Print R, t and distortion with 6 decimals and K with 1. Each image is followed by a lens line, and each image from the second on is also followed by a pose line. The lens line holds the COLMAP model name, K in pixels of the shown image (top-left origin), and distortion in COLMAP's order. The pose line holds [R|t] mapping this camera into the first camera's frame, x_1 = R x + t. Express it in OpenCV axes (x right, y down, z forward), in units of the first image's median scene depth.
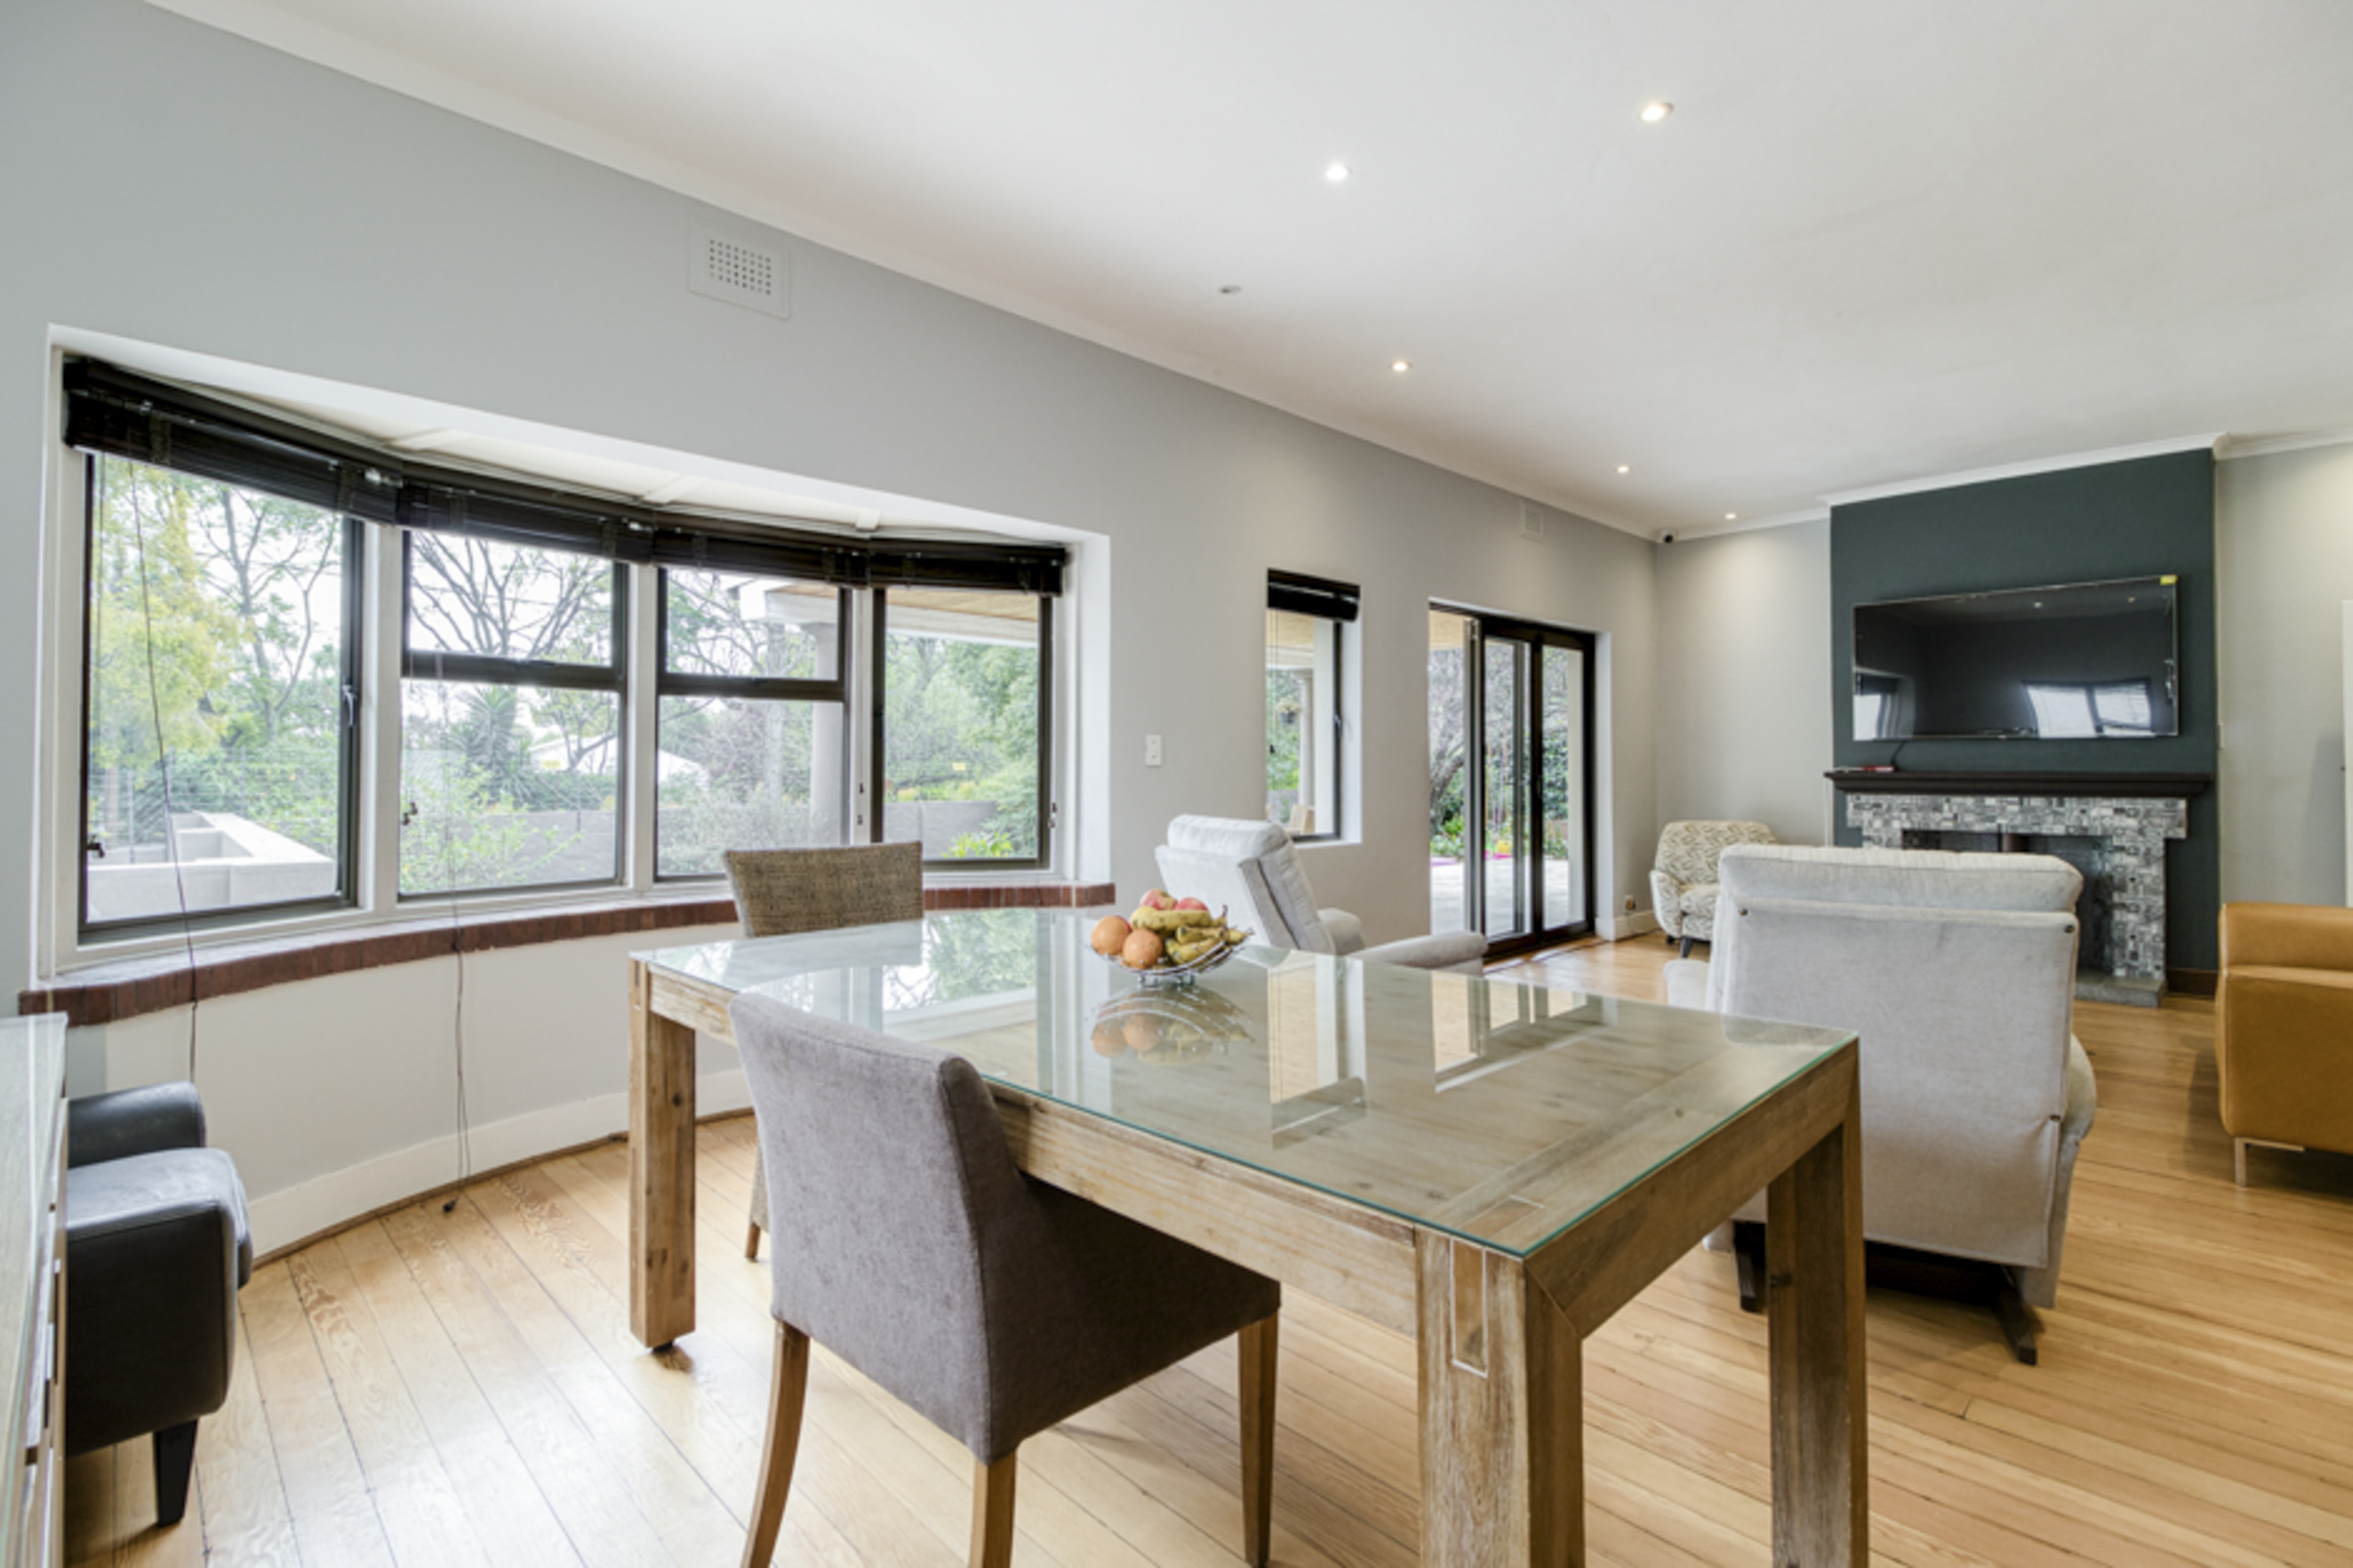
lens RADIAL K [[1080.1, 0, 1183.0], [0, 1080.1, 760.5], [0, 0, 1]] dist [0.012671, -0.009632]
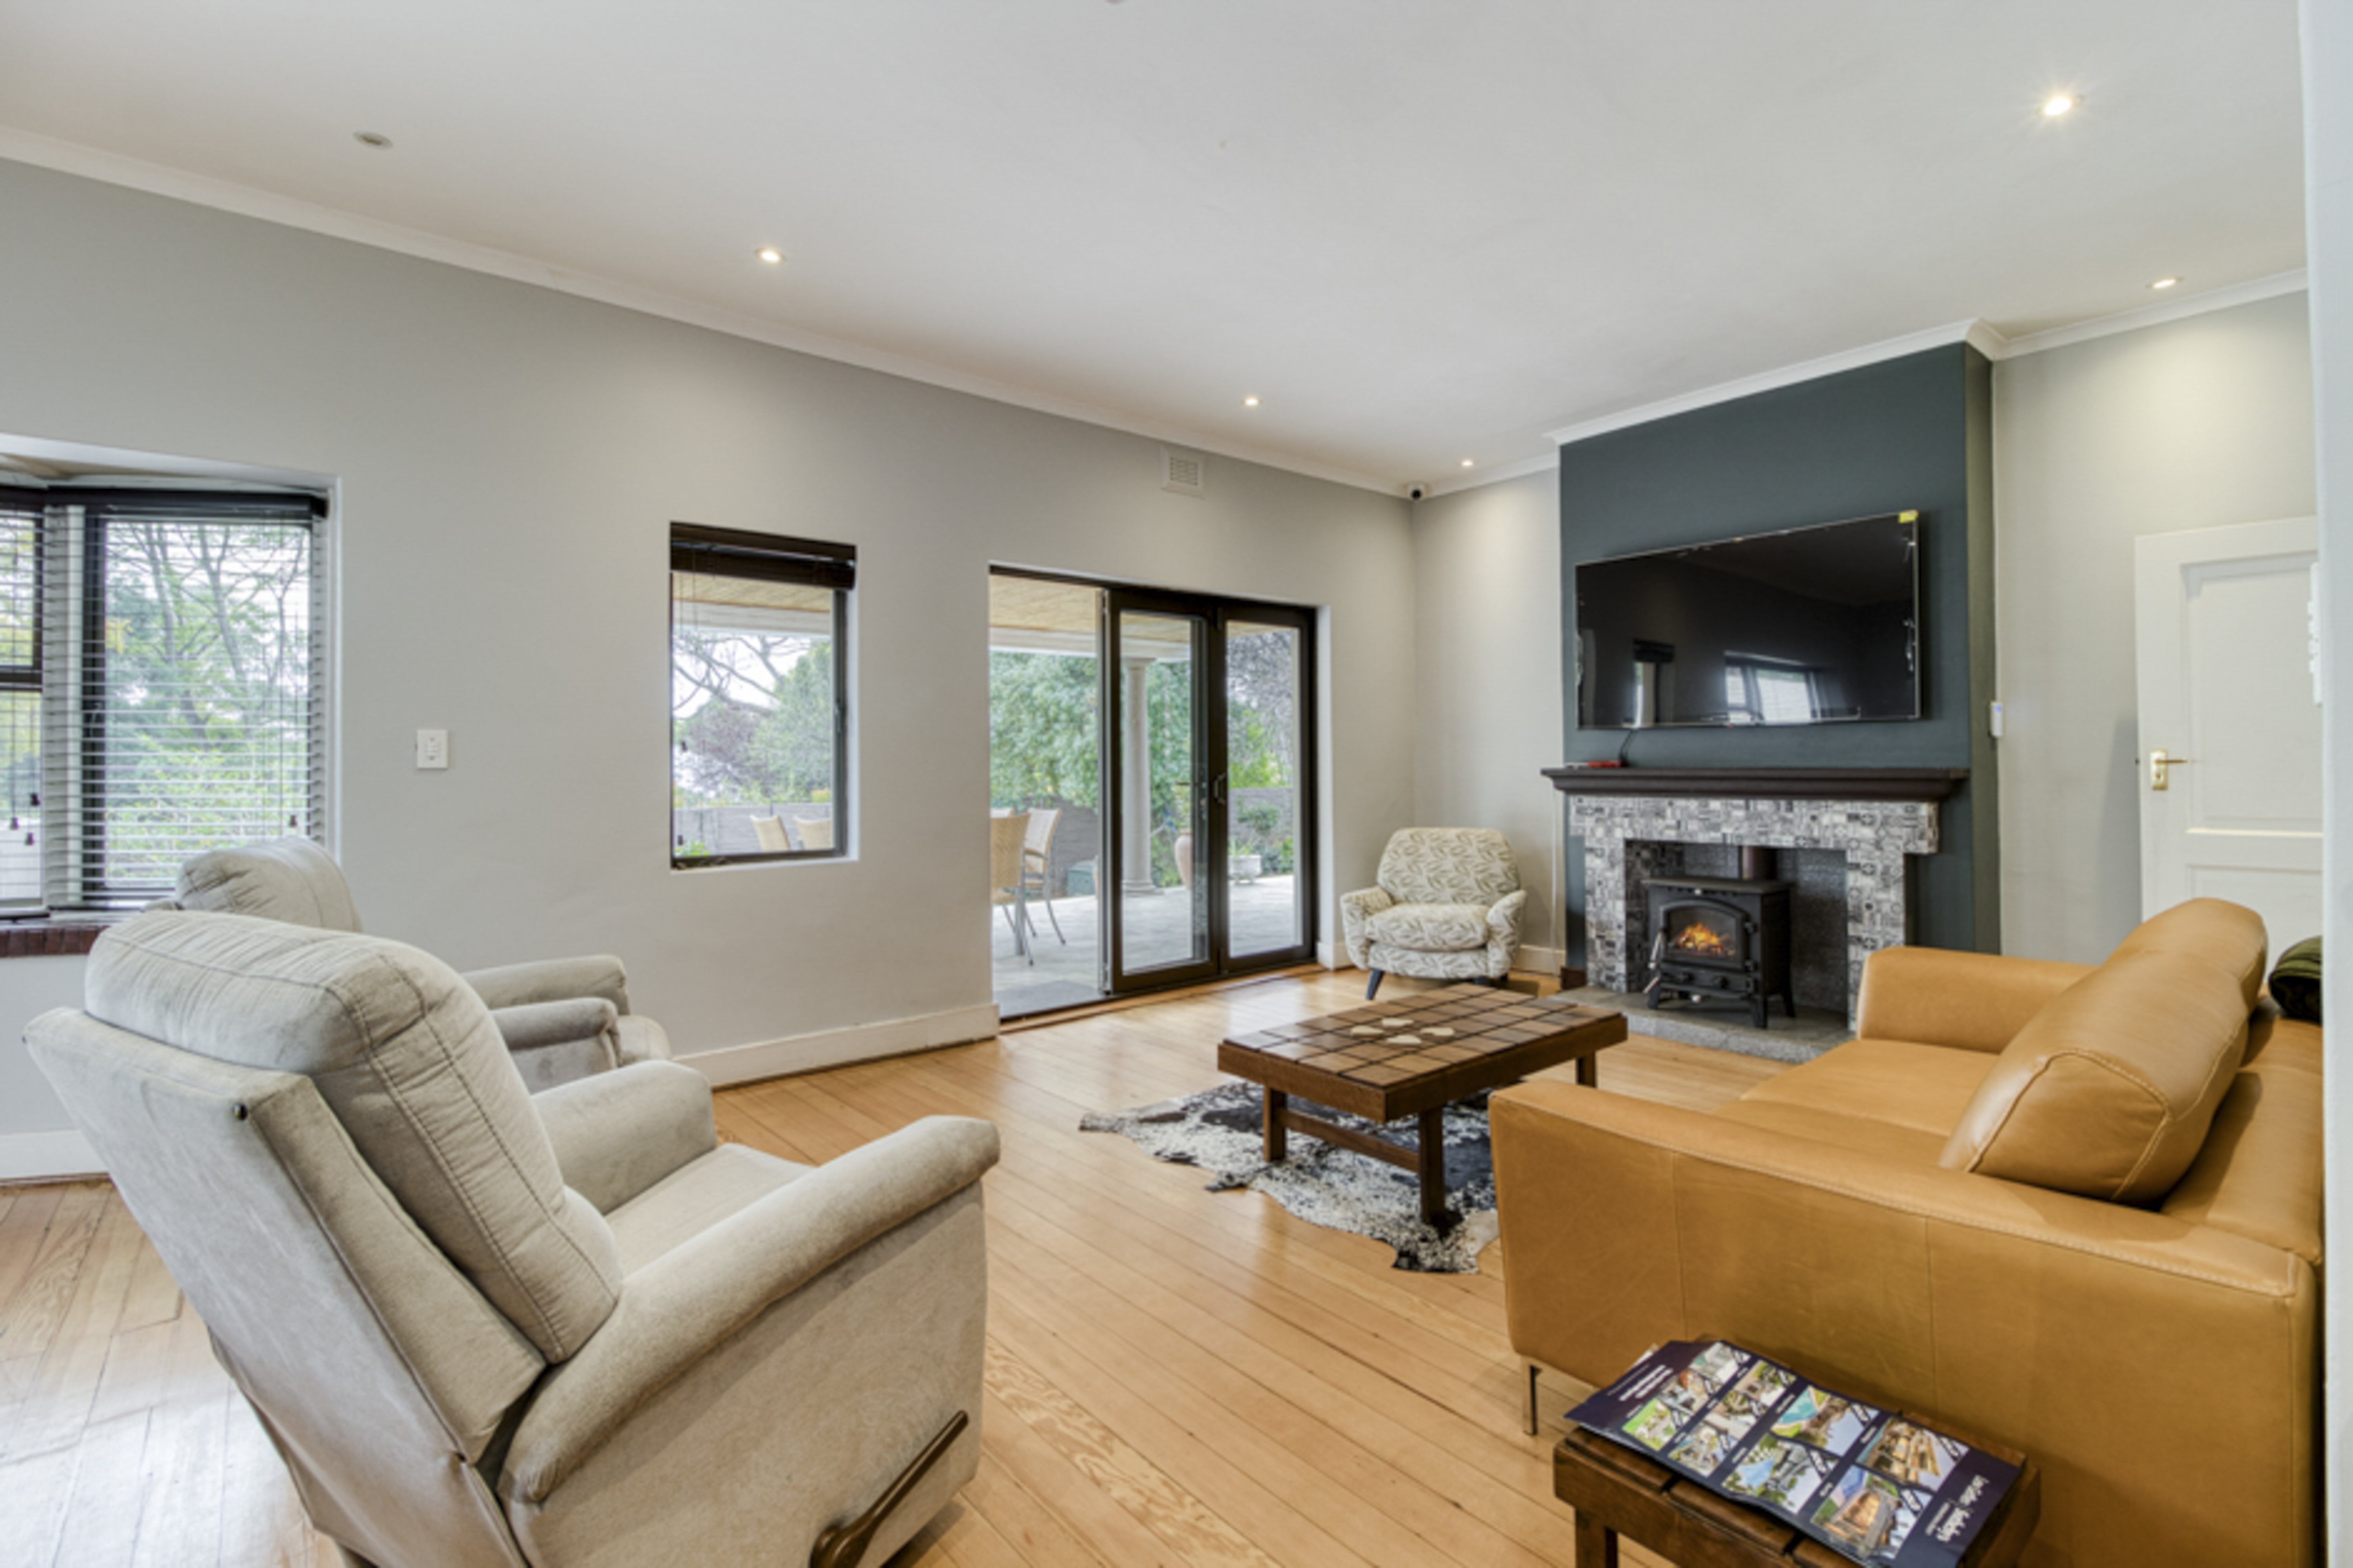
lens RADIAL K [[1080.1, 0, 1184.0], [0, 1080.1, 760.4], [0, 0, 1]] dist [0.012671, -0.009632]
pose [[0.997159, -0.006429, -0.075046, 0.446875], [0.006588, 0.999977, 0.001866, 0.000981], [0.075033, -0.002355, 0.997178, 0.192575]]
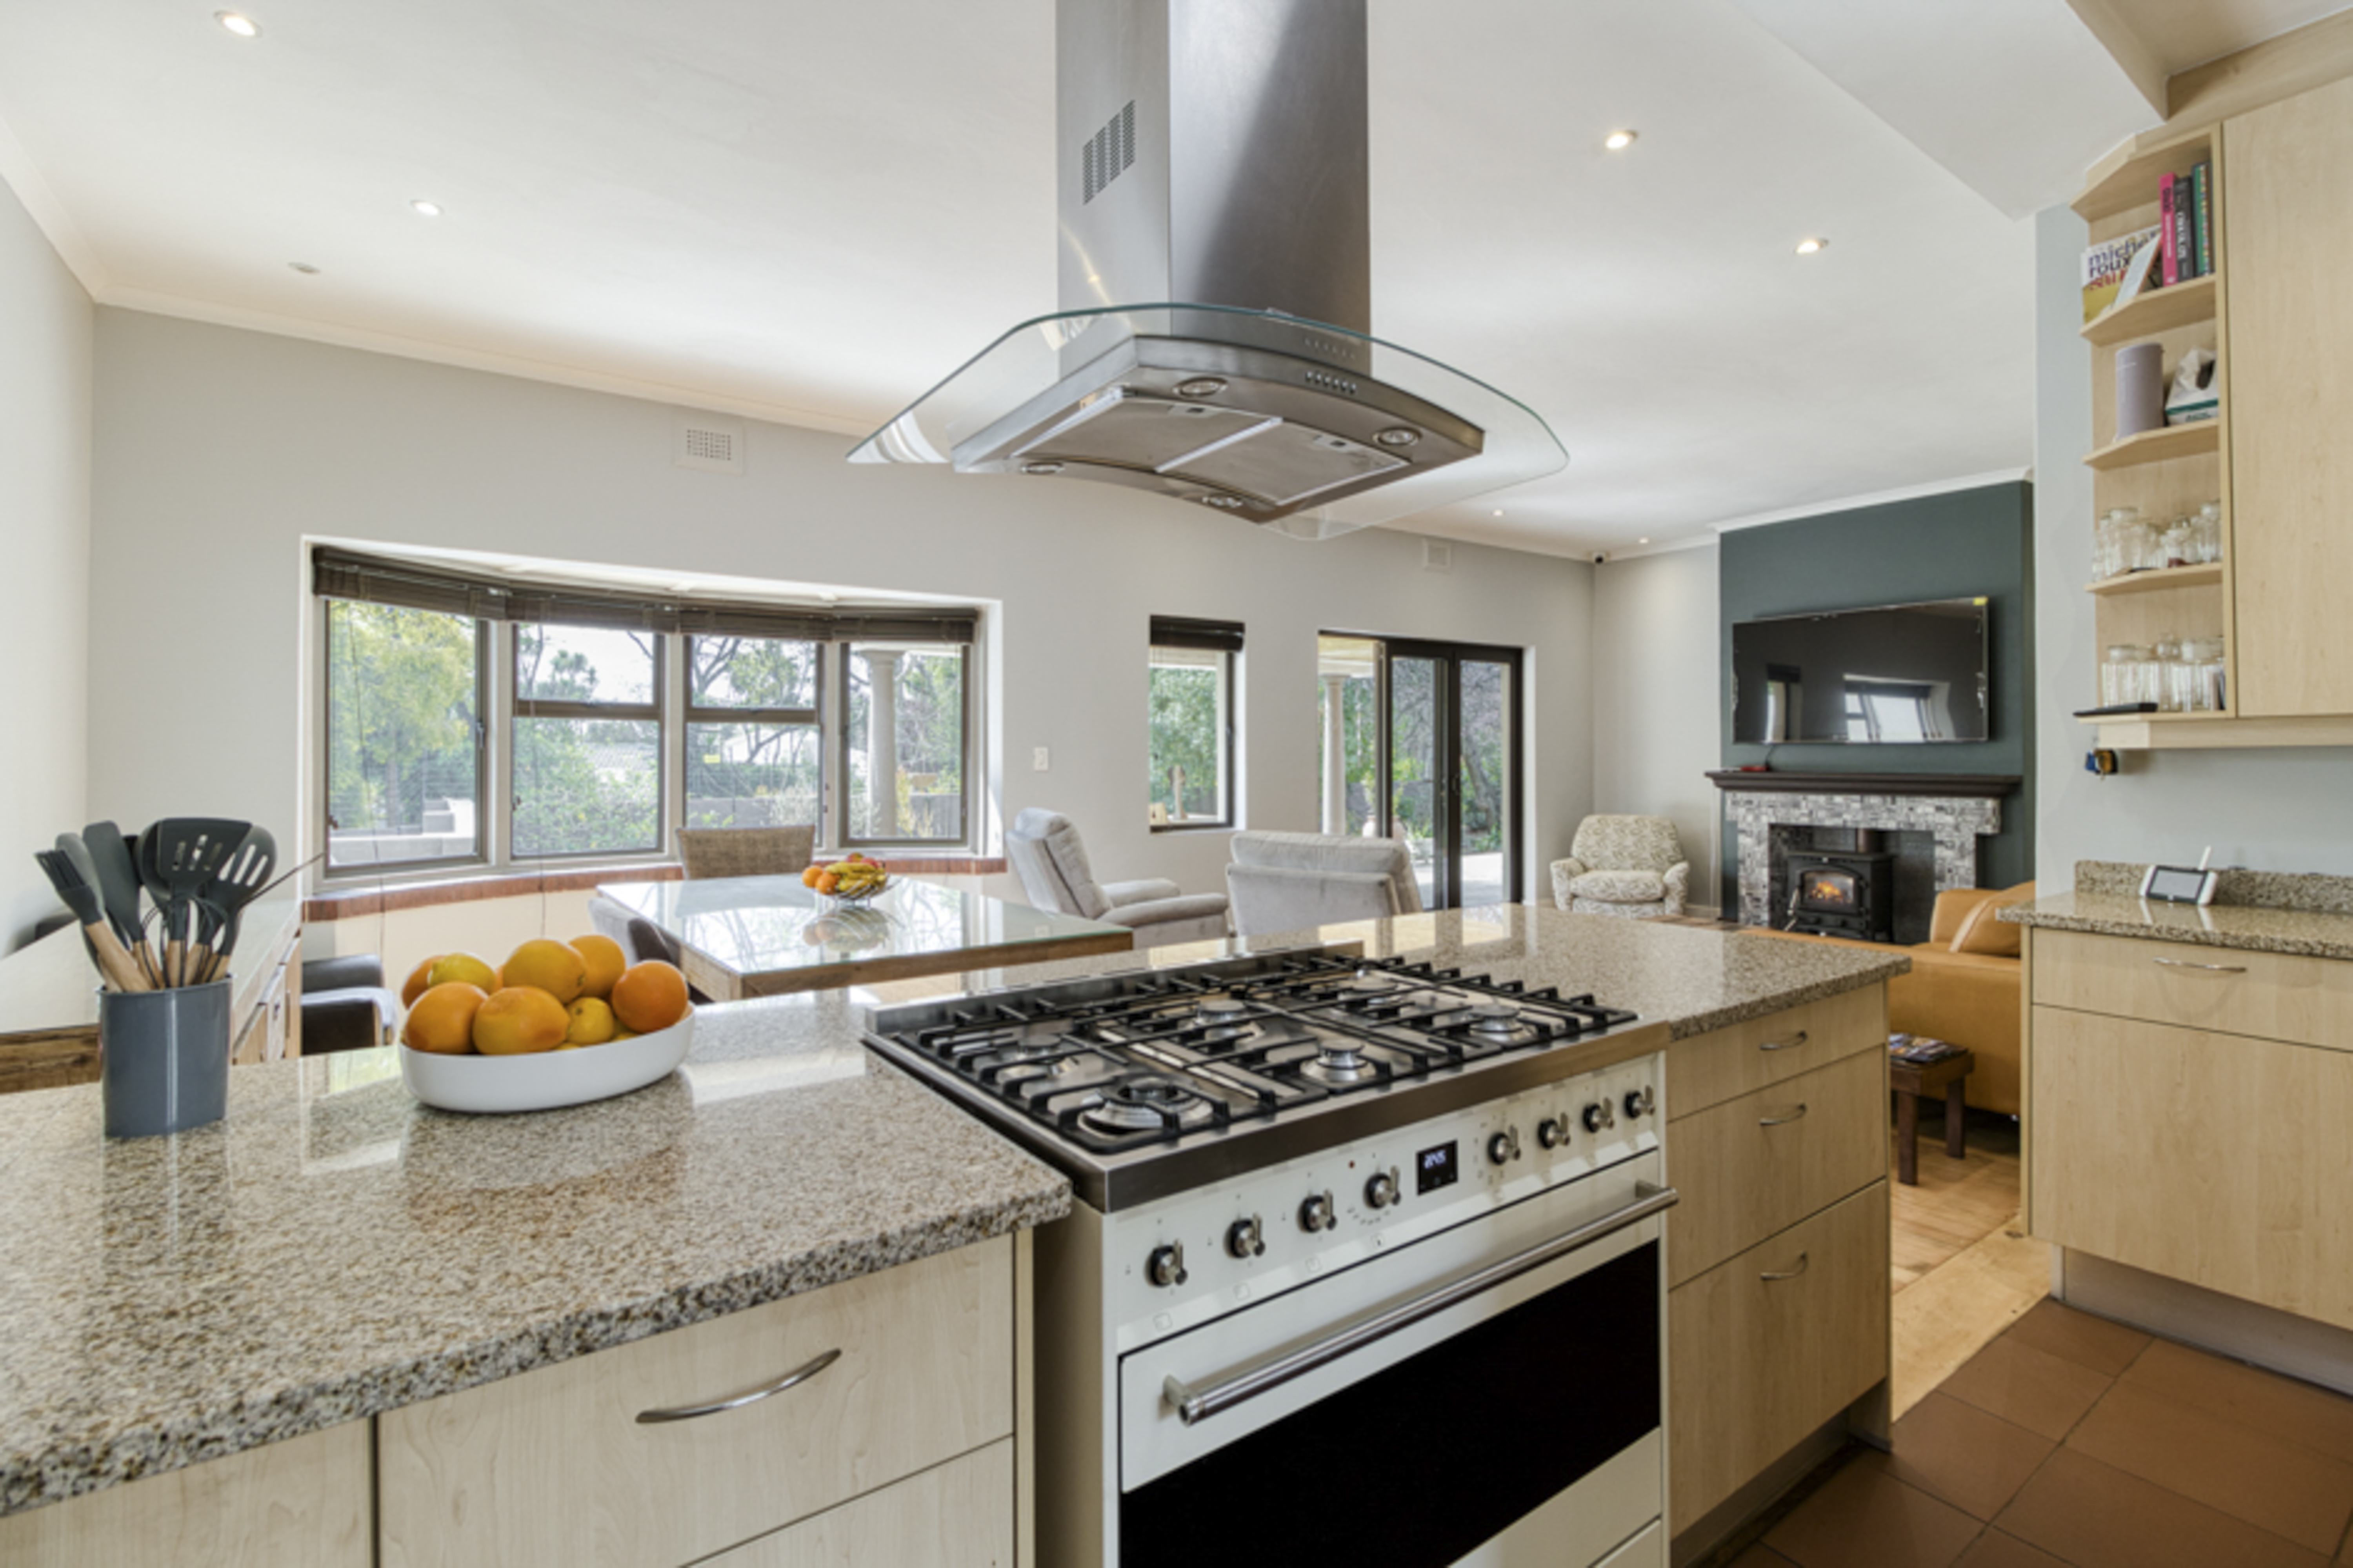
lens RADIAL K [[1080.1, 0, 1180.5], [0, 1080.1, 758.9], [0, 0, 1]] dist [0.012671, -0.009632]
pose [[0.987345, 0.000052, -0.158584, 0.272192], [0.001429, 0.999956, 0.009223, -0.016193], [0.158578, -0.009333, 0.987302, -0.222917]]
